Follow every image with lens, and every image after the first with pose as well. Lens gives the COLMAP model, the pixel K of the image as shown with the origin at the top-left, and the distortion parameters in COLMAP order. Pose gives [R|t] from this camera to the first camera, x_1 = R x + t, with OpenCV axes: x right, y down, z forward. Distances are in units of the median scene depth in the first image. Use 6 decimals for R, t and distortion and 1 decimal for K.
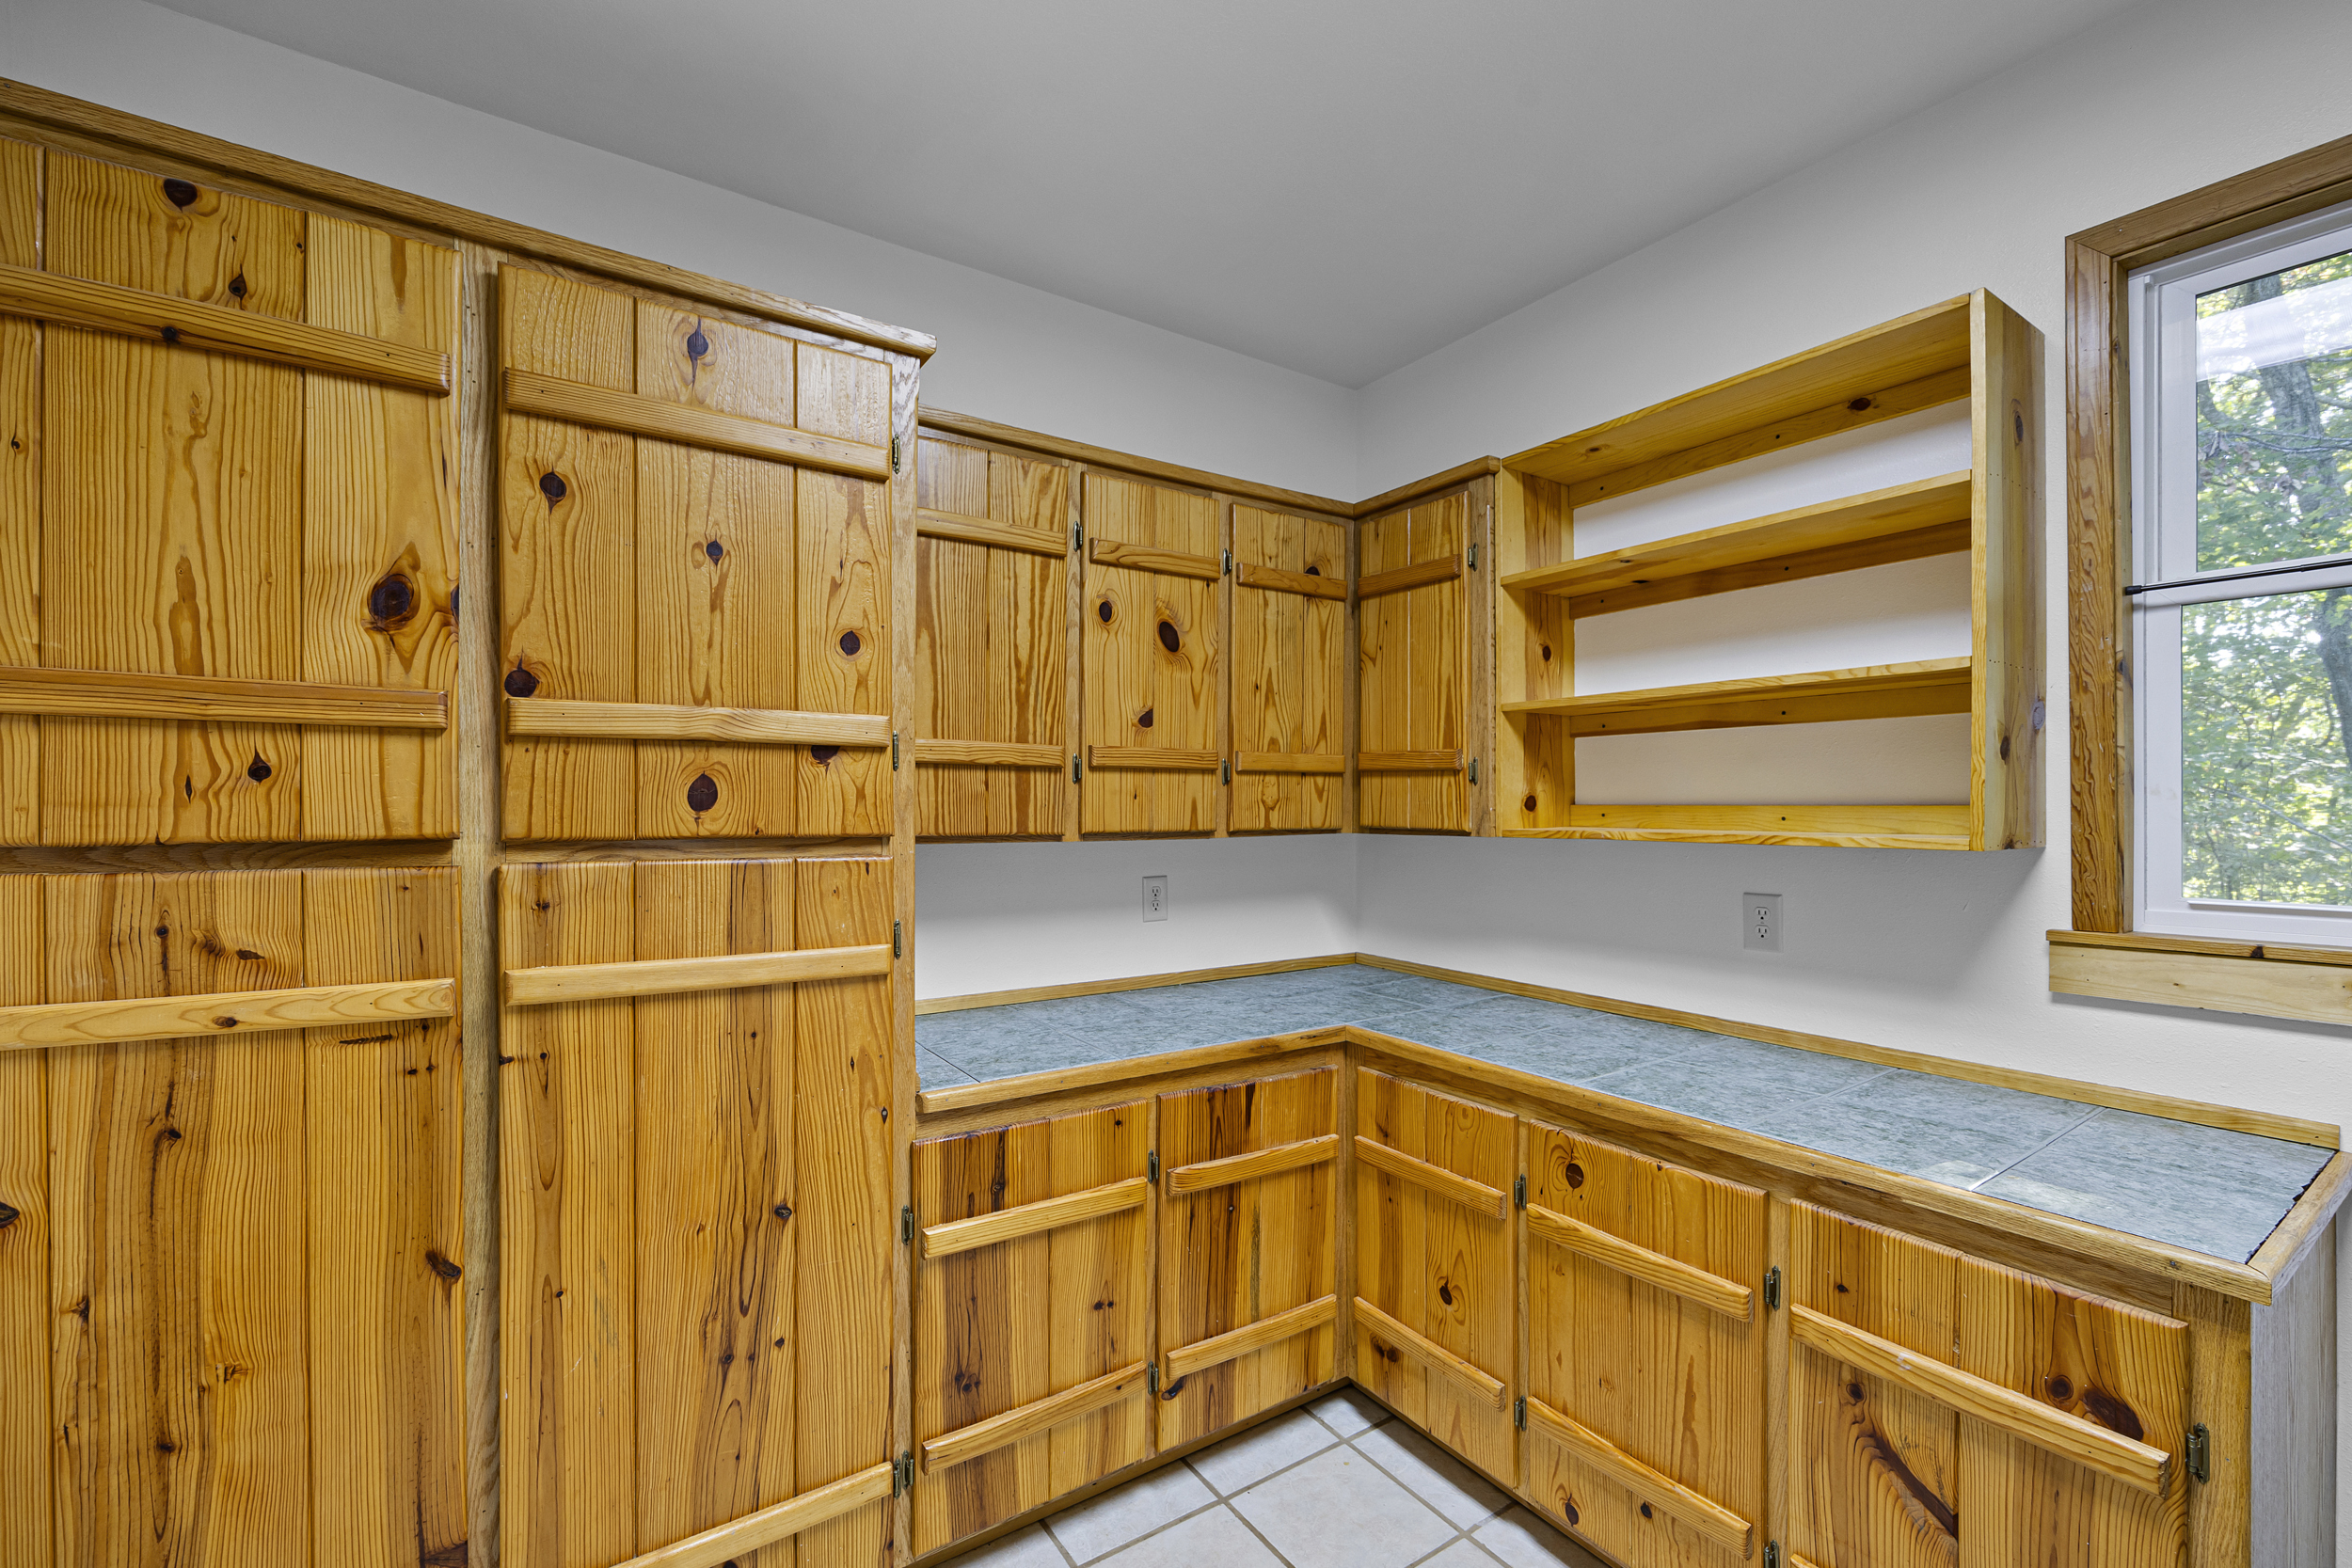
lens RADIAL K [[989.9, 0, 1179.2], [0, 989.9, 801.4], [0, 0, 1]] dist [0.002872, -0.000647]
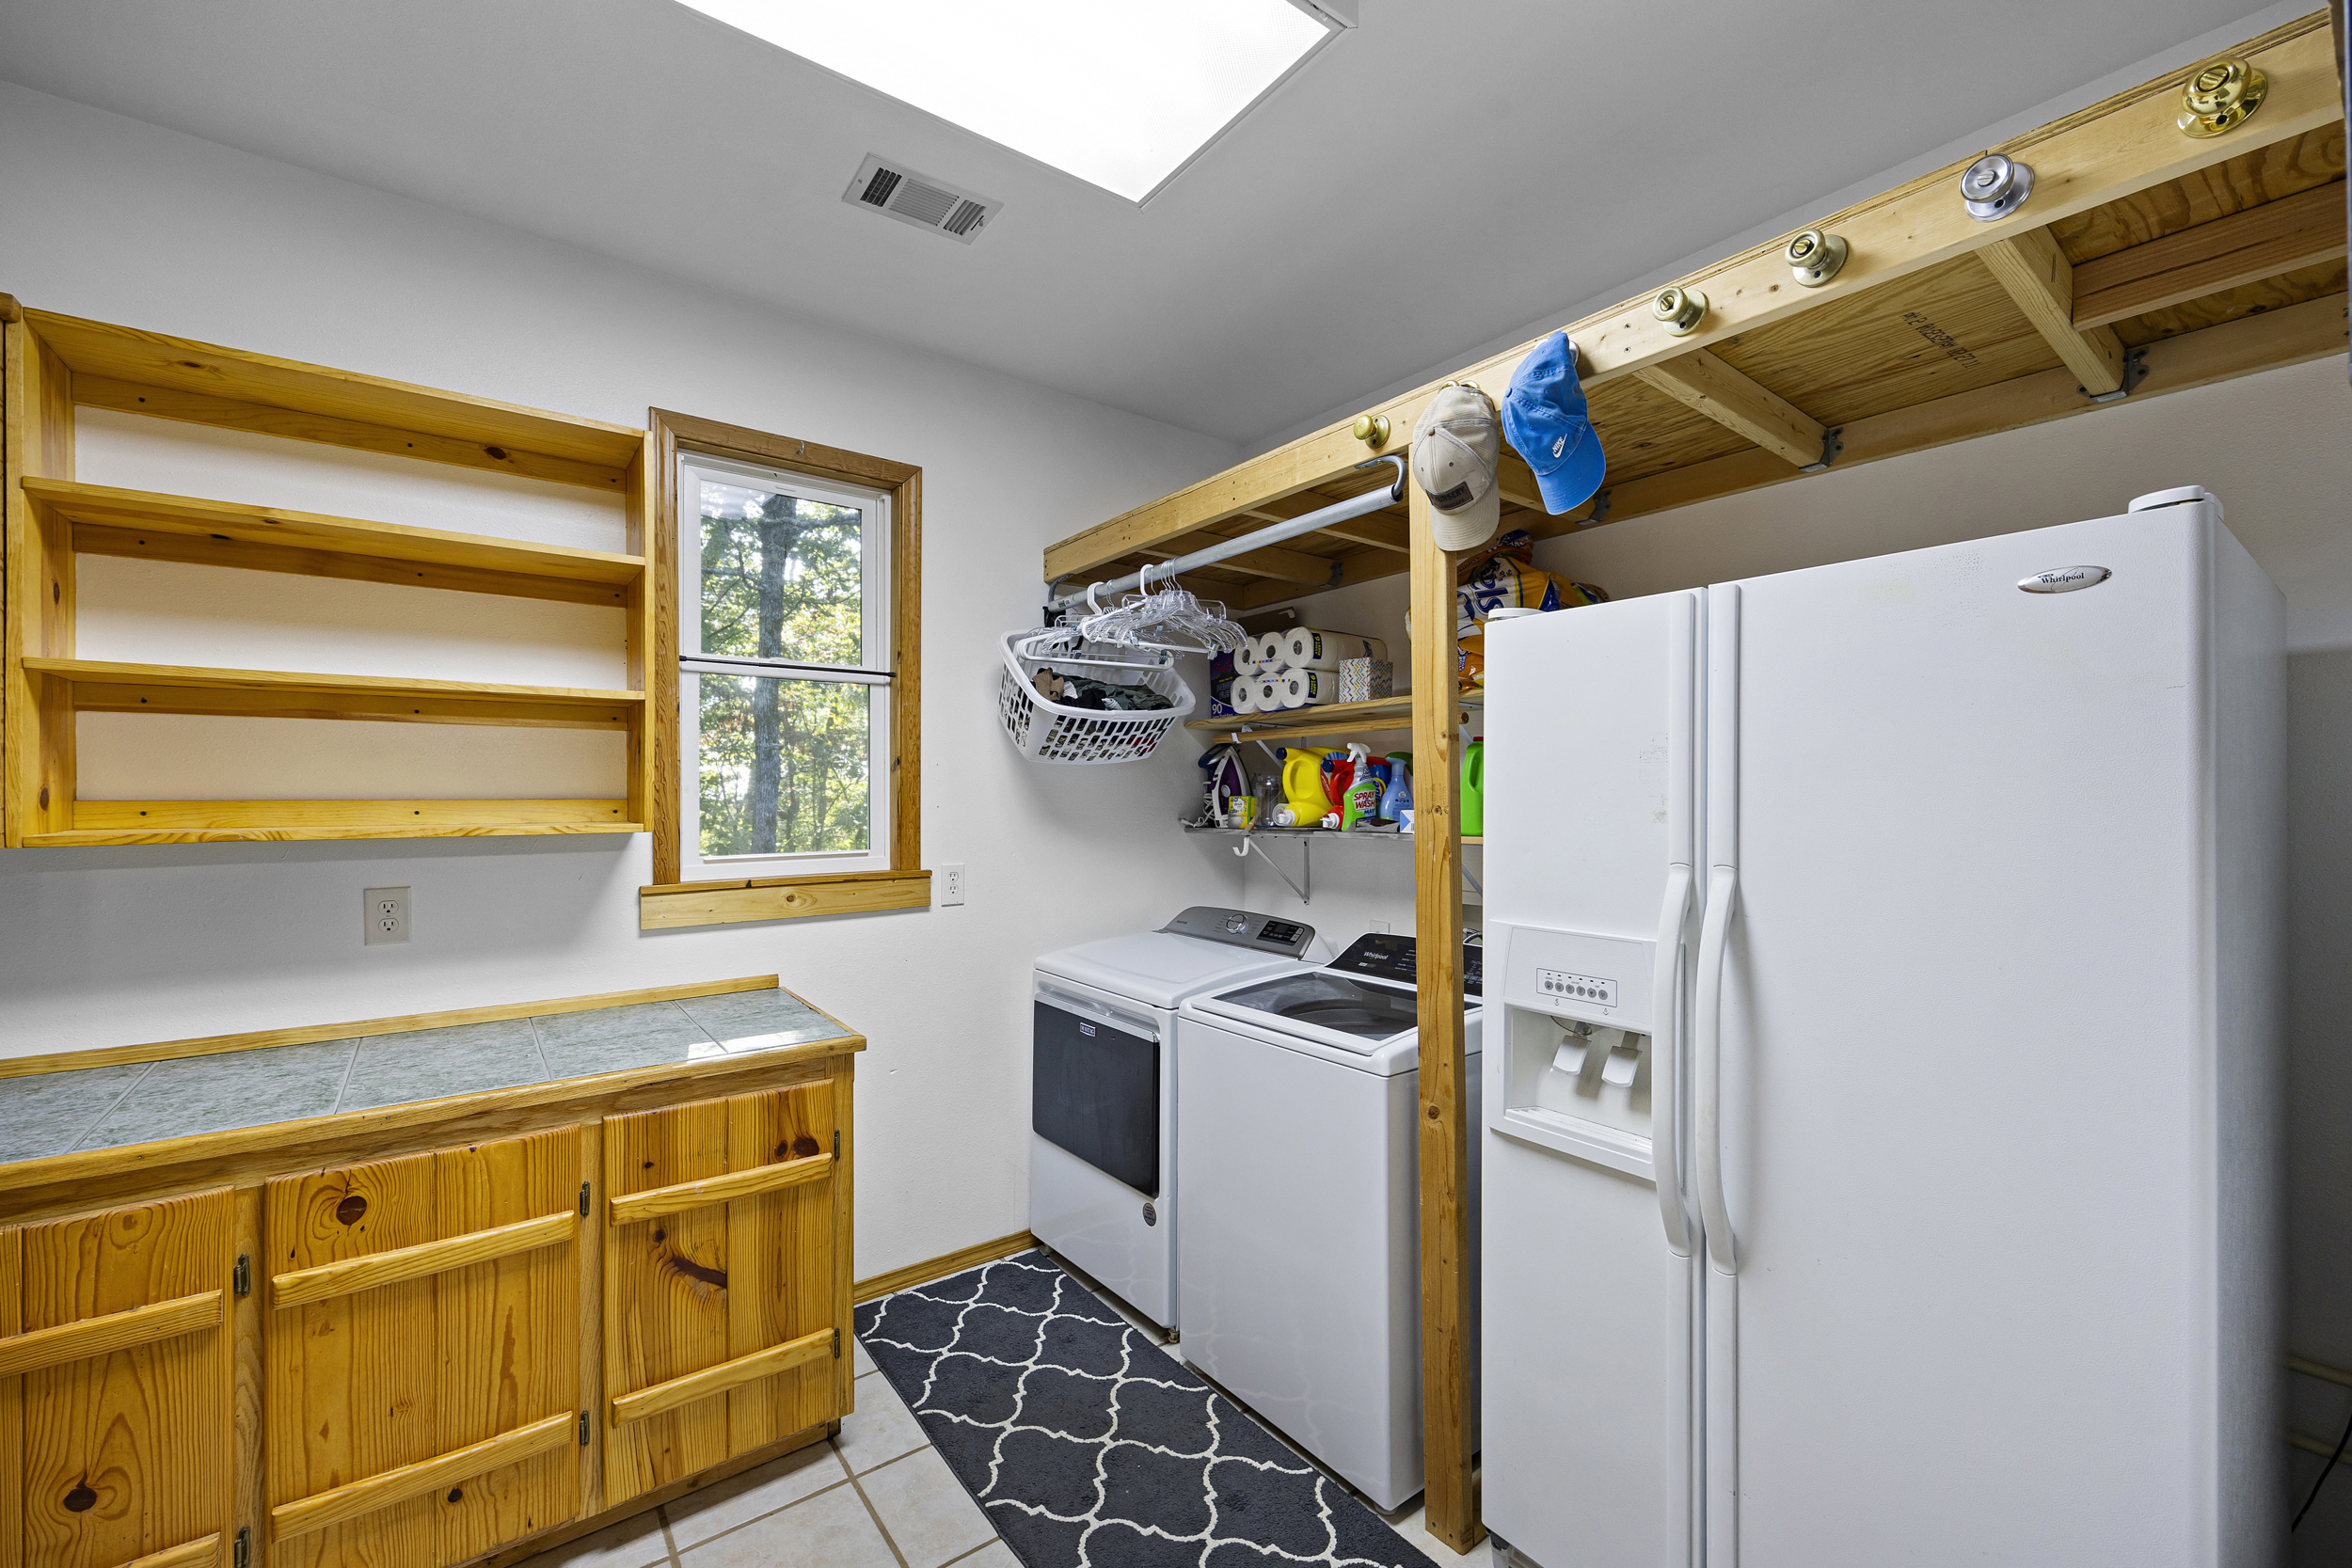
lens RADIAL K [[948.9, 0, 1176.2], [0, 948.9, 798.7], [0, 0, 1]] dist [-0.003250, -0.000243]
pose [[-0.058699, -0.000575, 0.998276, -0.558540], [0.002828, 0.999996, 0.000742, 0.004866], [-0.998272, 0.002867, -0.058697, 0.331757]]
